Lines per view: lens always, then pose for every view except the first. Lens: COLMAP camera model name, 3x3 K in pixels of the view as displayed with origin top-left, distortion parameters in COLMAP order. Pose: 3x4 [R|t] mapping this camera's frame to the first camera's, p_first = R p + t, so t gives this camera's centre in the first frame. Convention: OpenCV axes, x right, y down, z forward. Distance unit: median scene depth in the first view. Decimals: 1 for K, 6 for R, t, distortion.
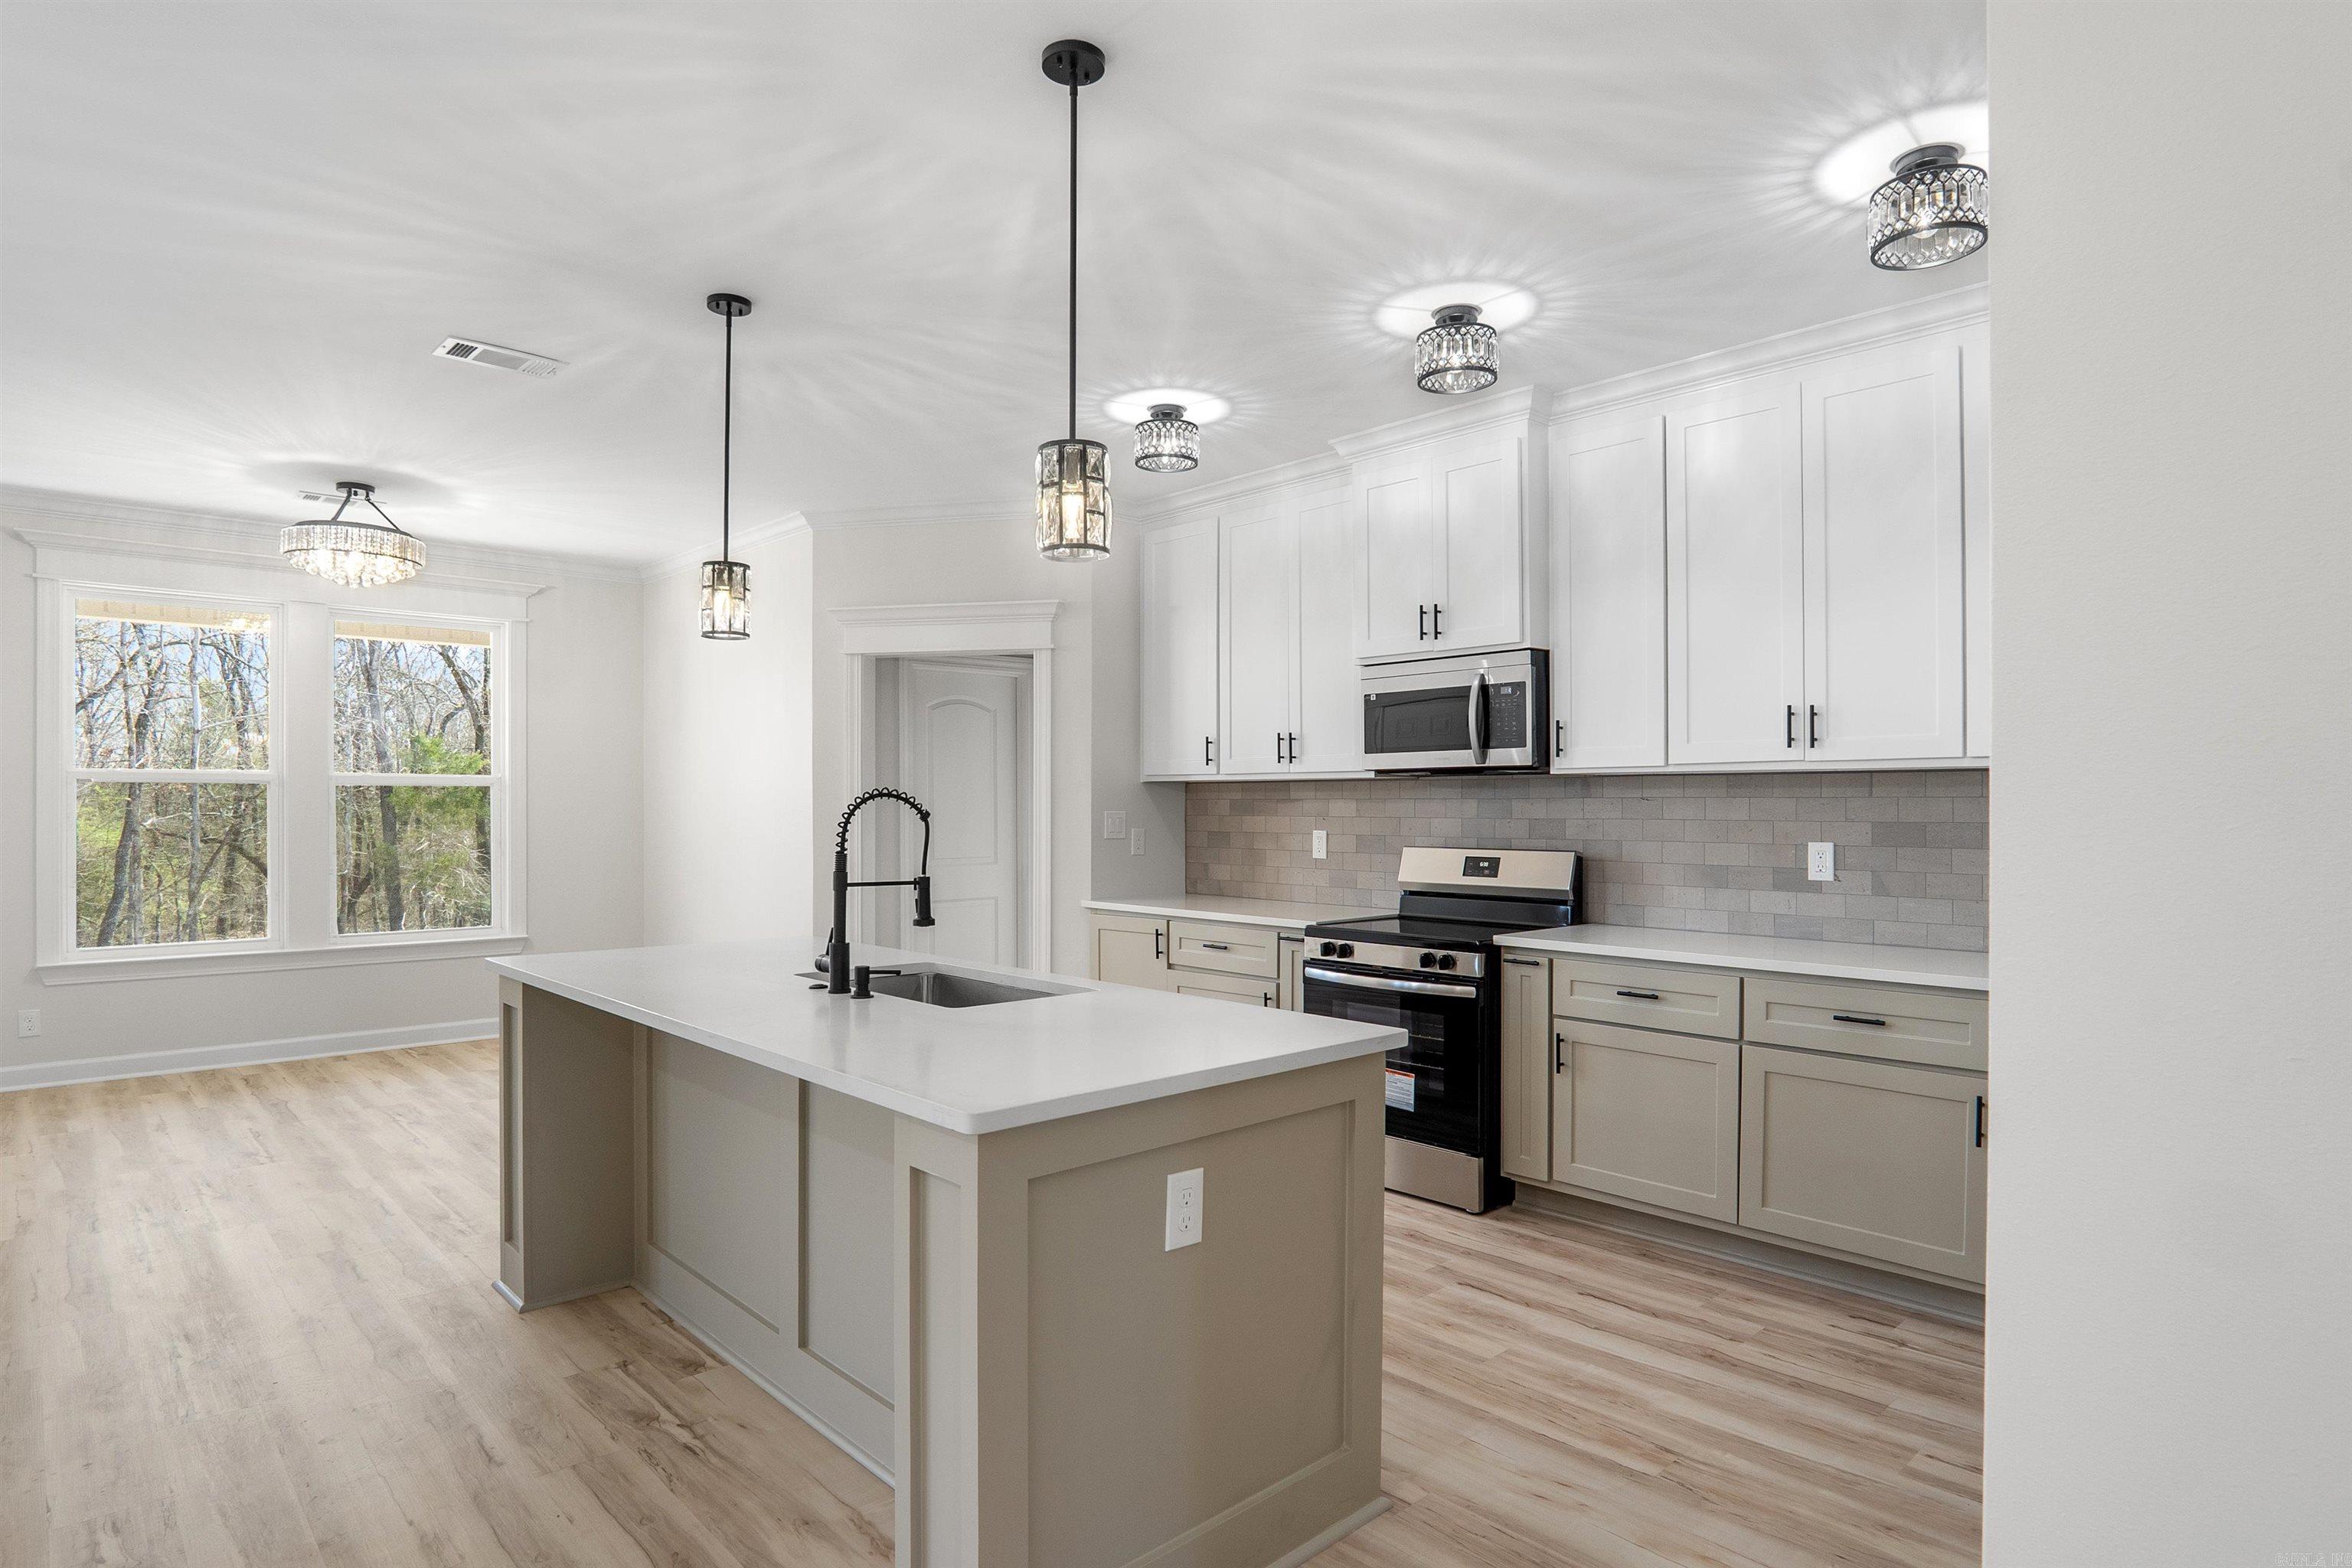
lens RADIAL K [[1273.5, 0, 1175.1], [0, 1273.5, 794.9], [0, 0, 1]] dist [-0.001746, -0.000893]
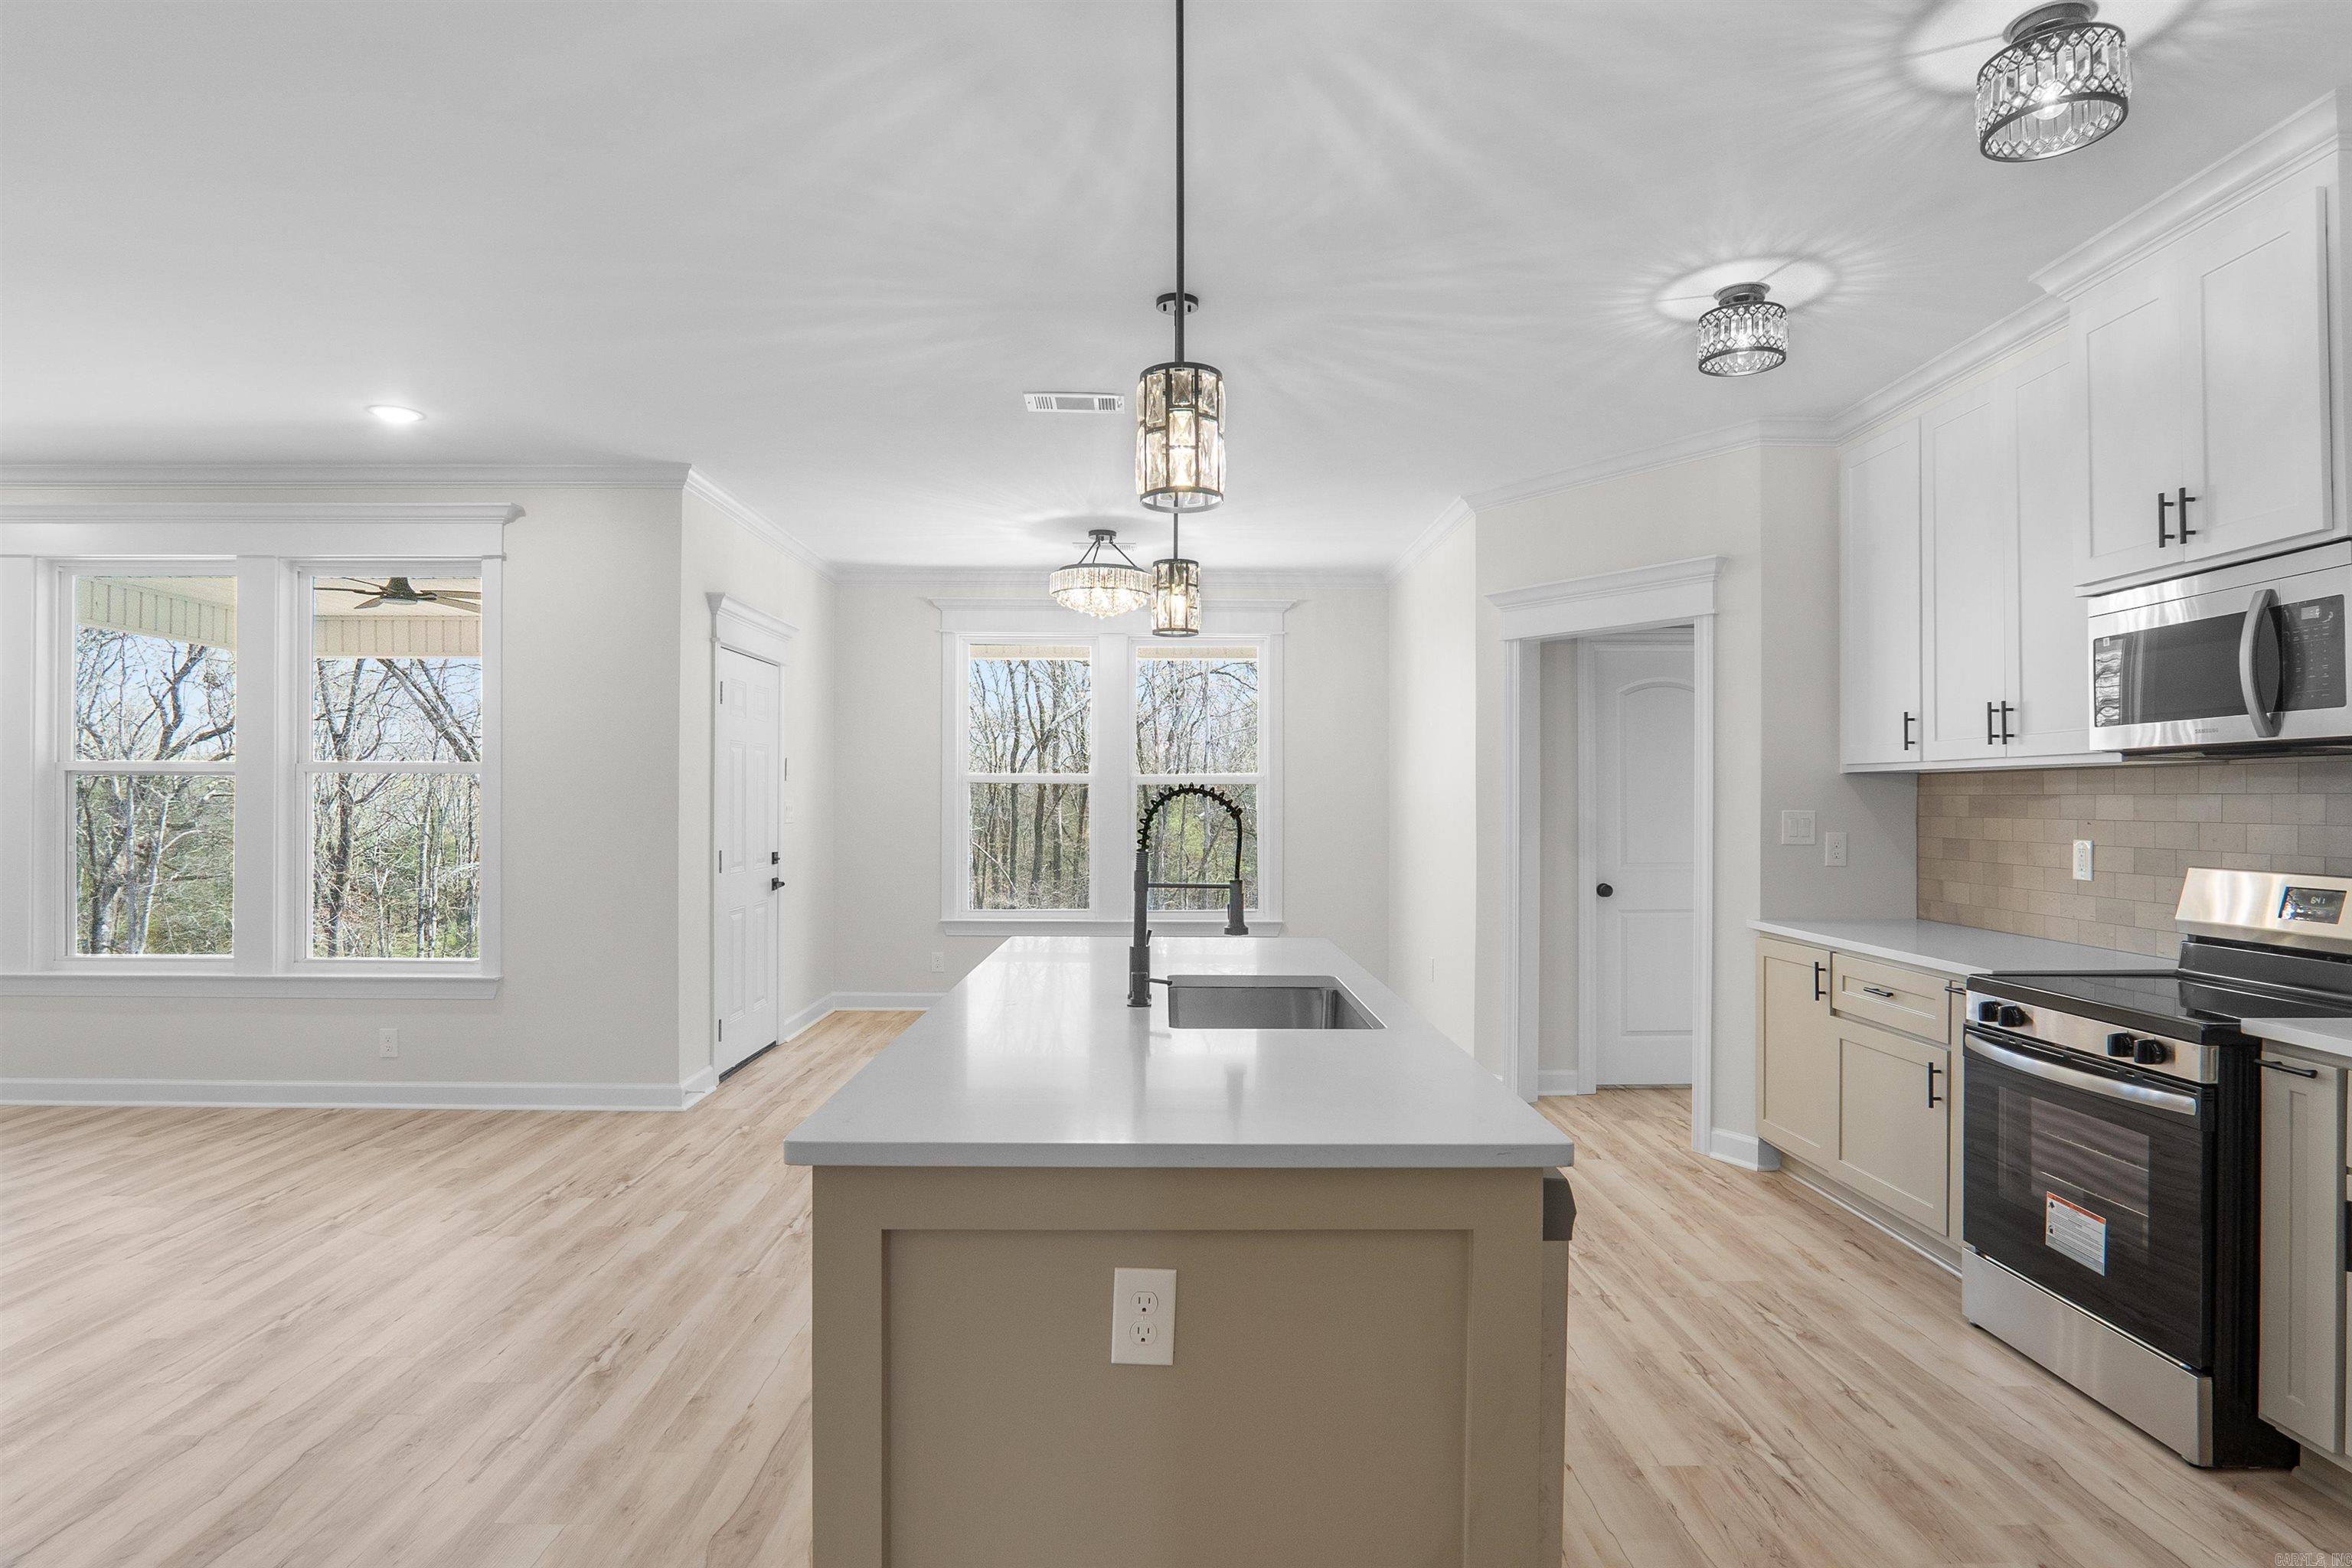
lens RADIAL K [[1273.5, 0, 1179.1], [0, 1273.5, 787.3], [0, 0, 1]] dist [-0.001746, -0.000893]
pose [[0.753234, -0.005099, -0.657733, 0.236703], [0.002768, 0.999986, -0.004583, 0.001352], [0.657747, 0.001631, 0.753237, 0.185042]]
